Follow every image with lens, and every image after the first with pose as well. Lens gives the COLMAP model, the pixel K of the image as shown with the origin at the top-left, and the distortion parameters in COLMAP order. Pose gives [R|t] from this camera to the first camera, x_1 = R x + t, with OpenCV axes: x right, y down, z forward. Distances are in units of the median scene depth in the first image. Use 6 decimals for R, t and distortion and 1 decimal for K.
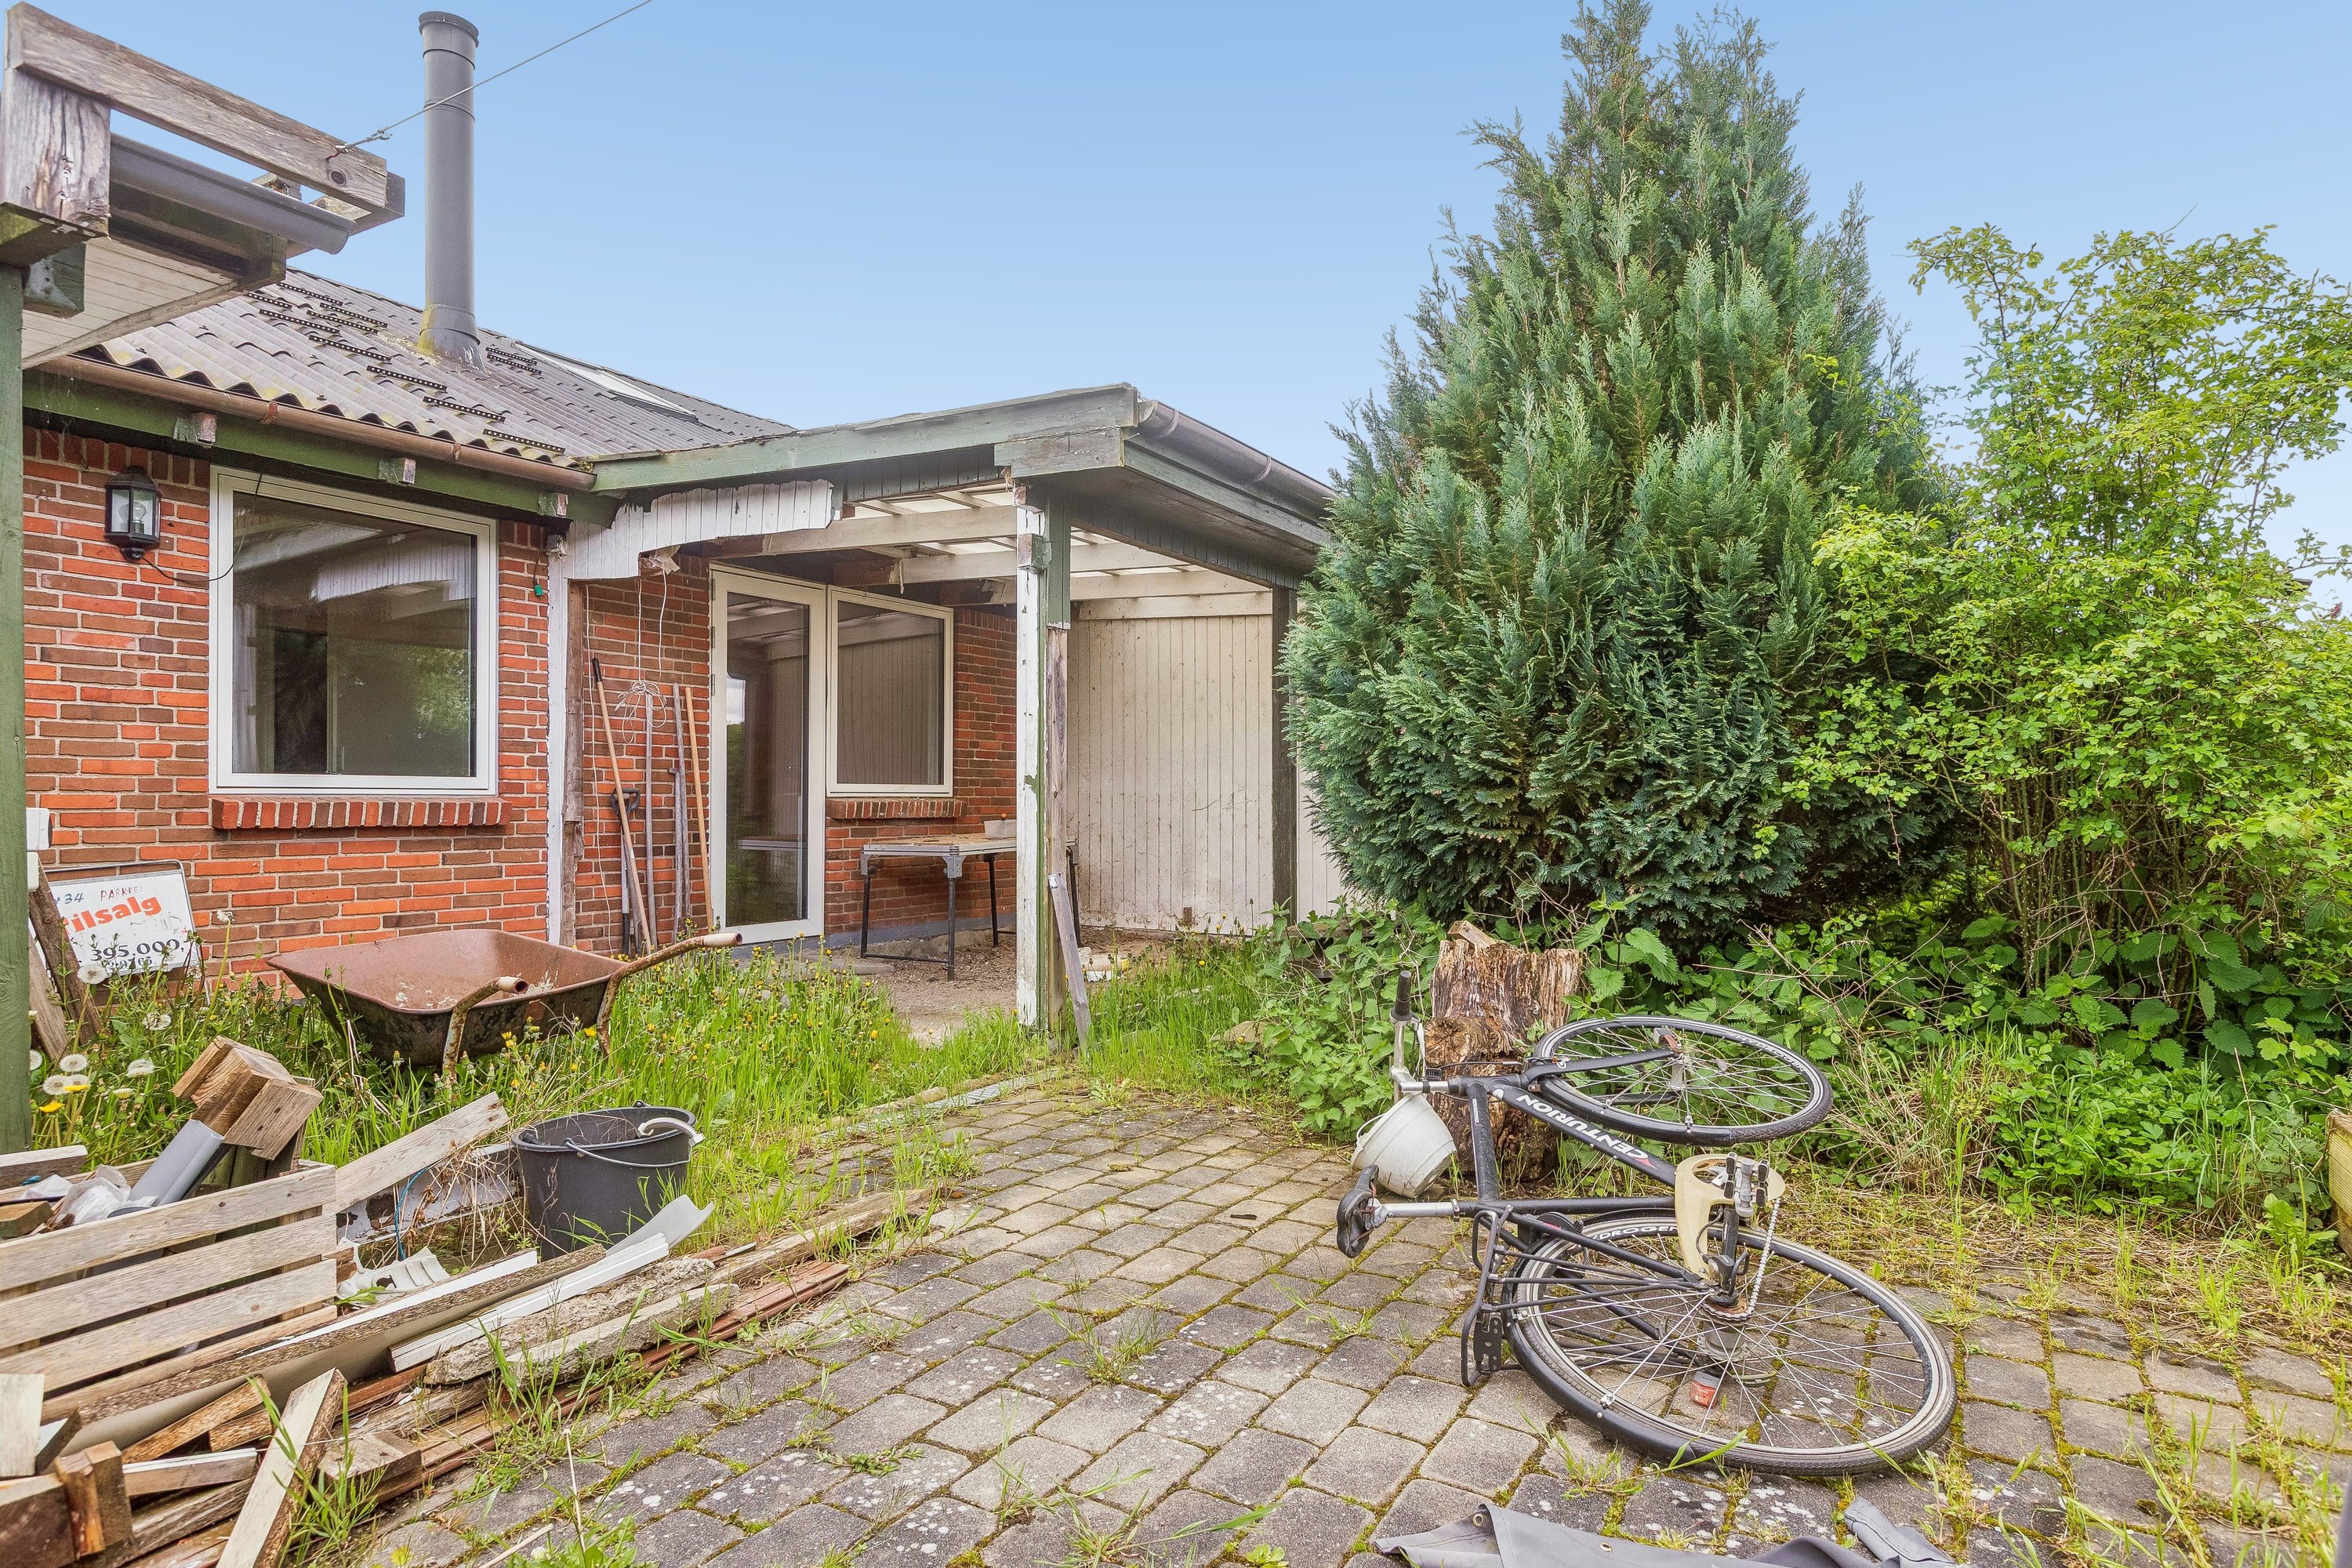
lens RADIAL K [[1312.7, 0, 1181.5], [0, 1312.7, 790.2], [0, 0, 1]] dist [0.014287, -0.007412]
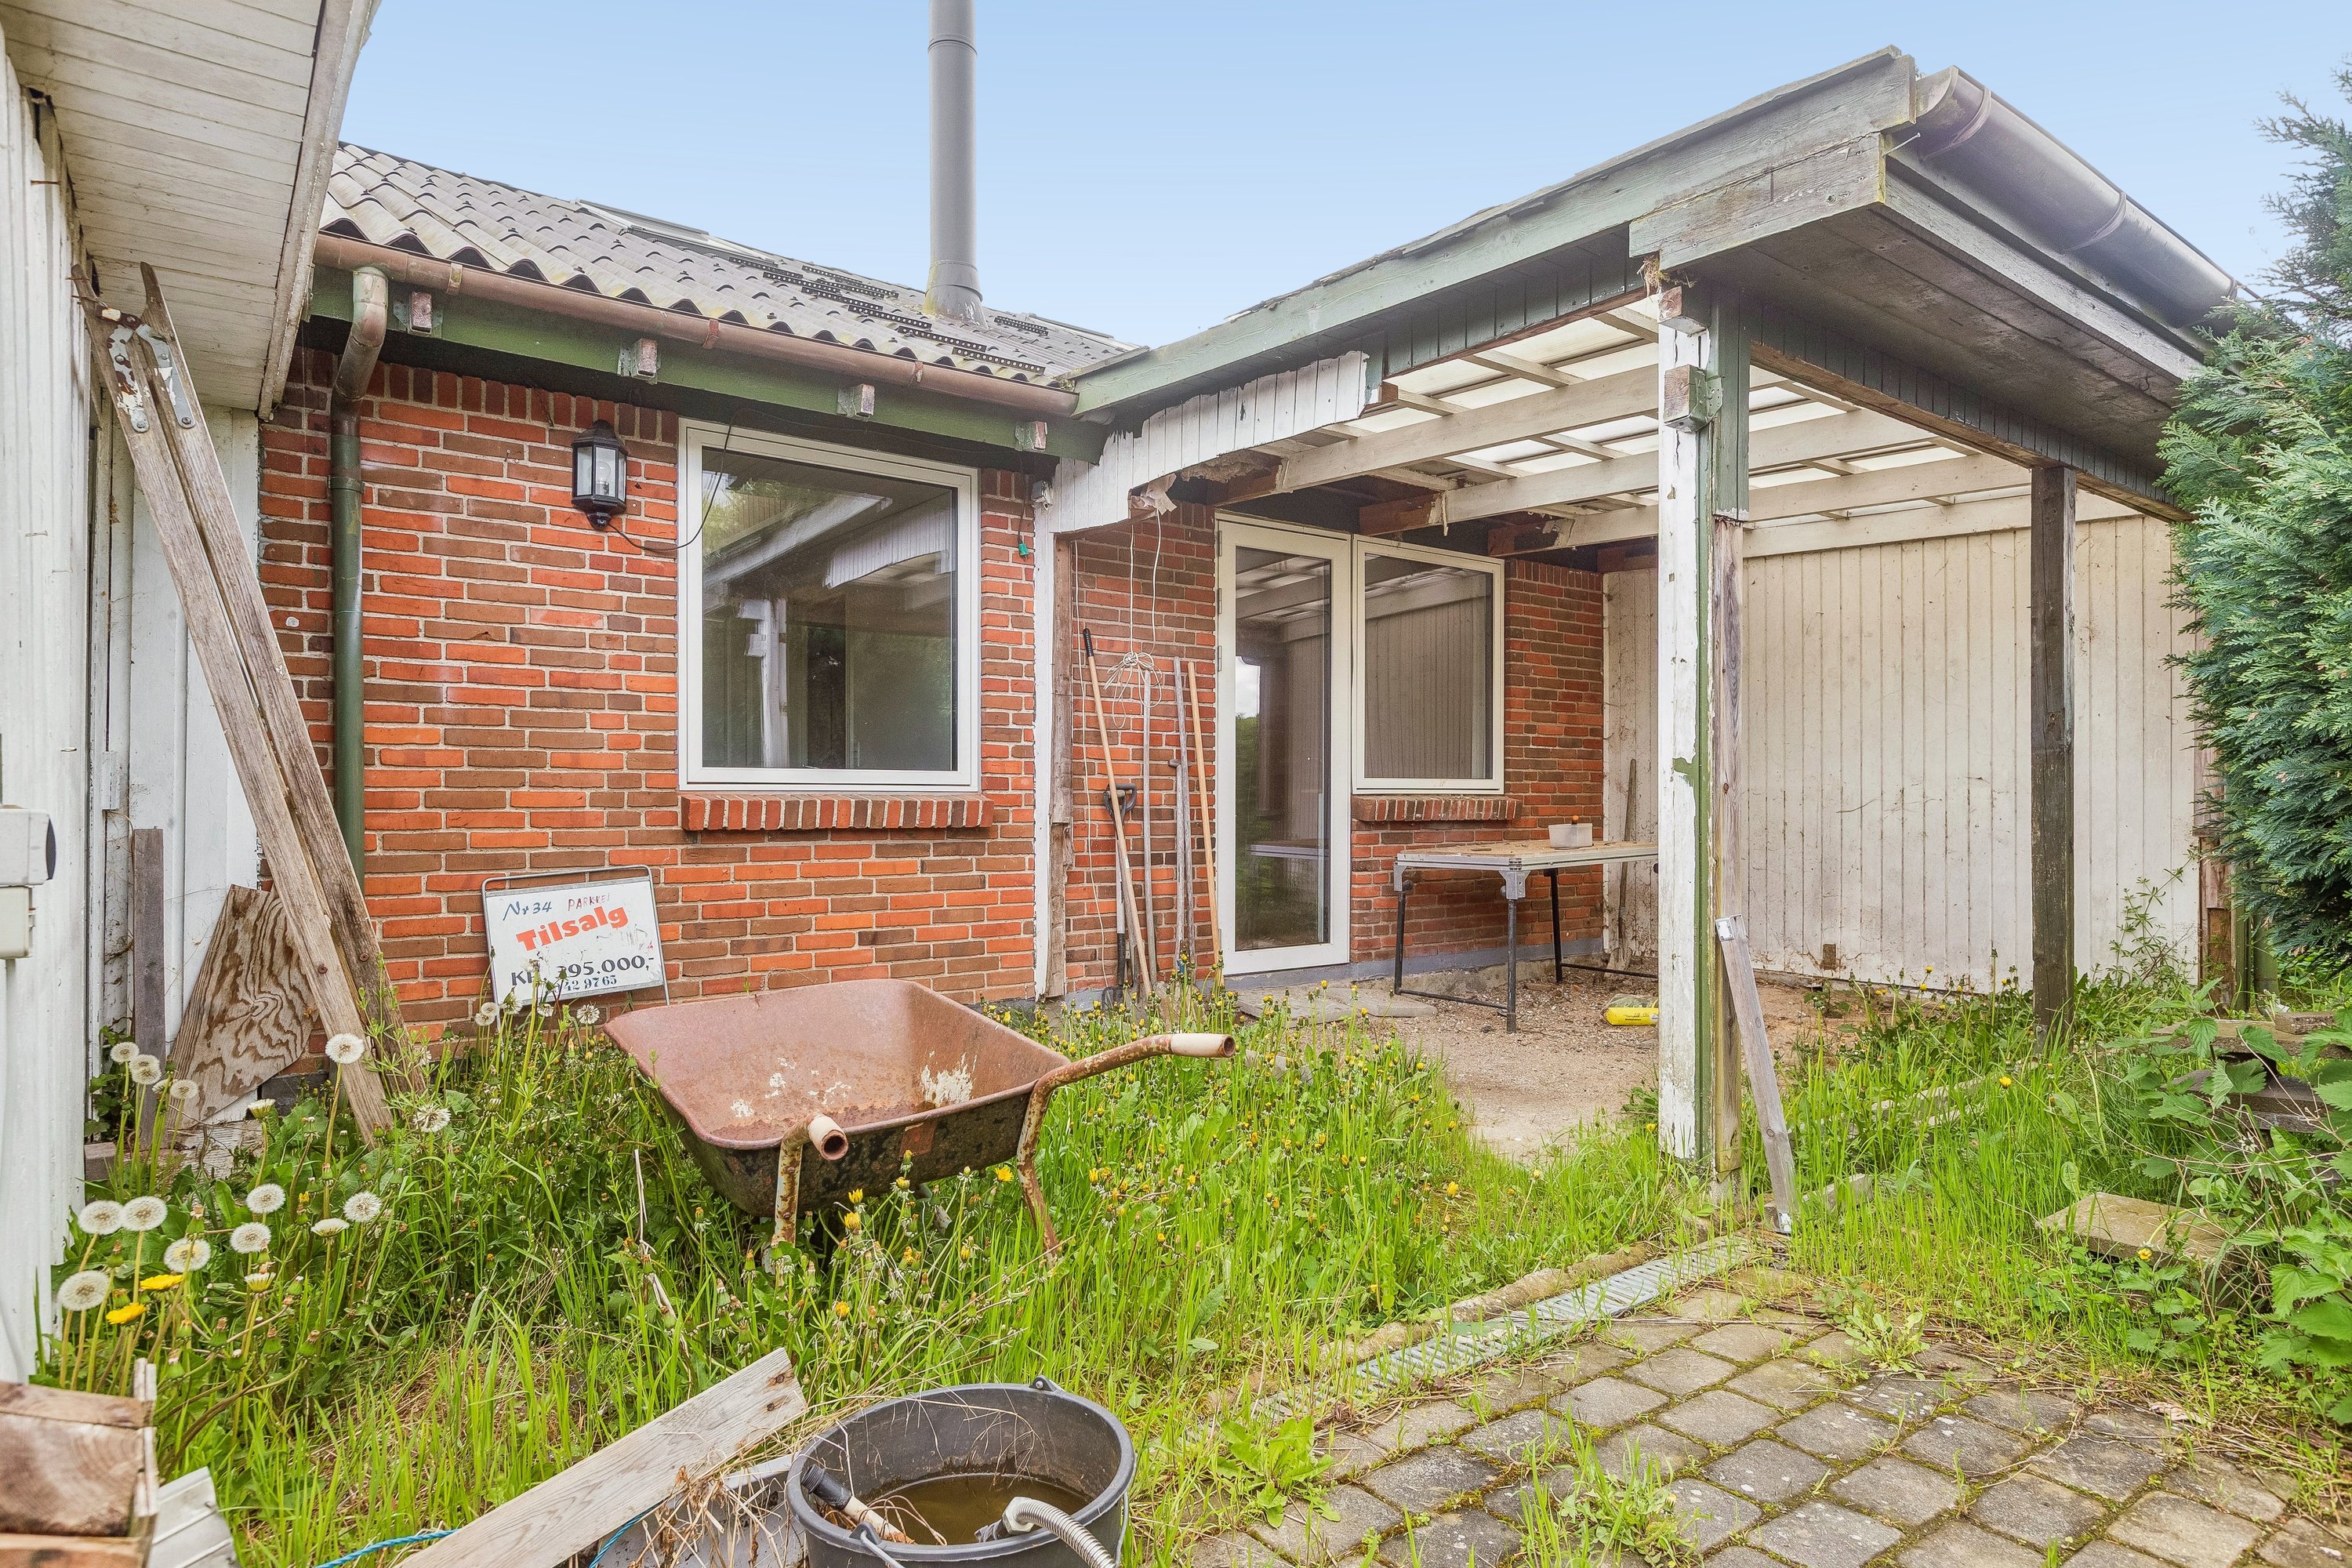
lens RADIAL K [[1312.7, 0, 1174.4], [0, 1312.7, 791.9], [0, 0, 1]] dist [0.014287, -0.007412]
pose [[0.925020, -0.002049, -0.379913, -0.095236], [0.002876, 0.999995, 0.001610, 0.003111], [0.379908, -0.002582, 0.925021, 0.310116]]
